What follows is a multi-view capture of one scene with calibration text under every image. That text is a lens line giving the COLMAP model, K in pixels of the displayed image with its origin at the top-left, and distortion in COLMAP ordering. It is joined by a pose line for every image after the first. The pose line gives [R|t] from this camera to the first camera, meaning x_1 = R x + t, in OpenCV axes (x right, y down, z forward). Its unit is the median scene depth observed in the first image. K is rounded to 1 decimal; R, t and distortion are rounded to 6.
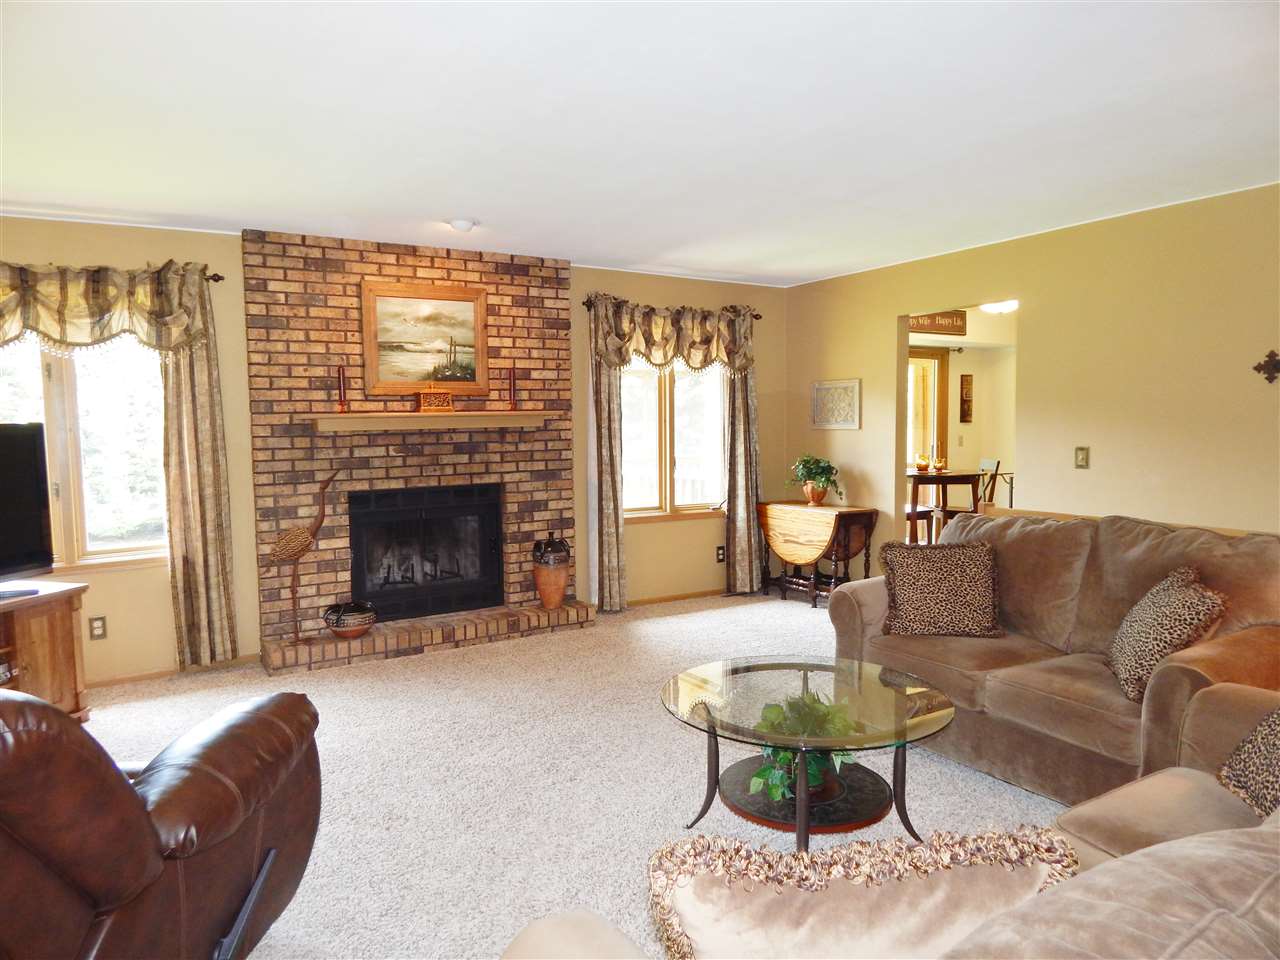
lens RADIAL K [[839.6, 0, 641.5], [0, 839.6, 479.0], [0, 0, 1]] dist [0.005047, -0.009409]
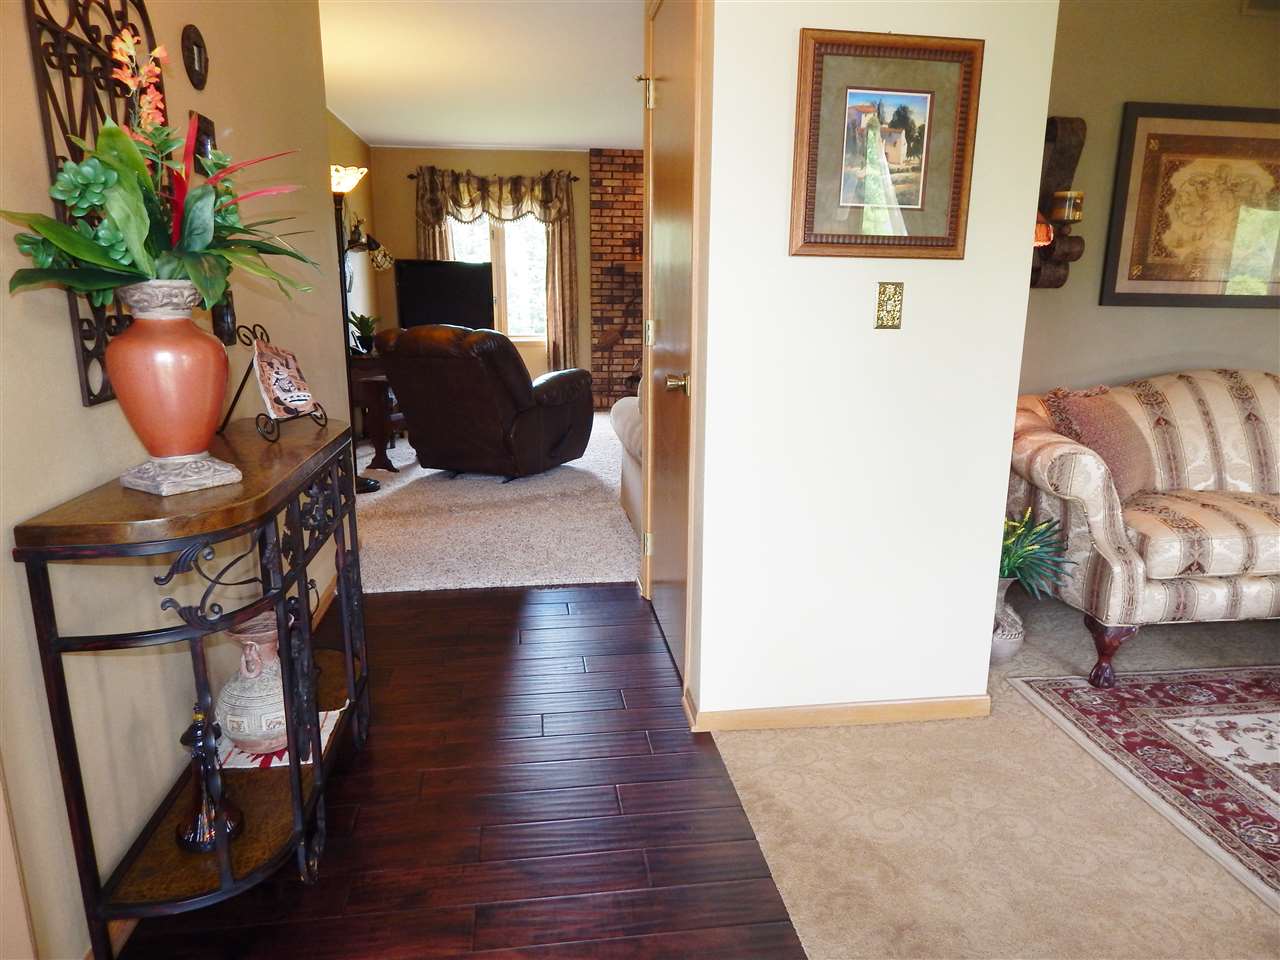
lens RADIAL K [[839.6, 0, 643.8], [0, 839.6, 484.3], [0, 0, 1]] dist [0.005047, -0.009409]
pose [[0.923514, 0.103333, -0.369383, 0.317198], [-0.046943, 0.986238, 0.158530, 0.096052], [0.380681, -0.129065, 0.915655, -0.590141]]
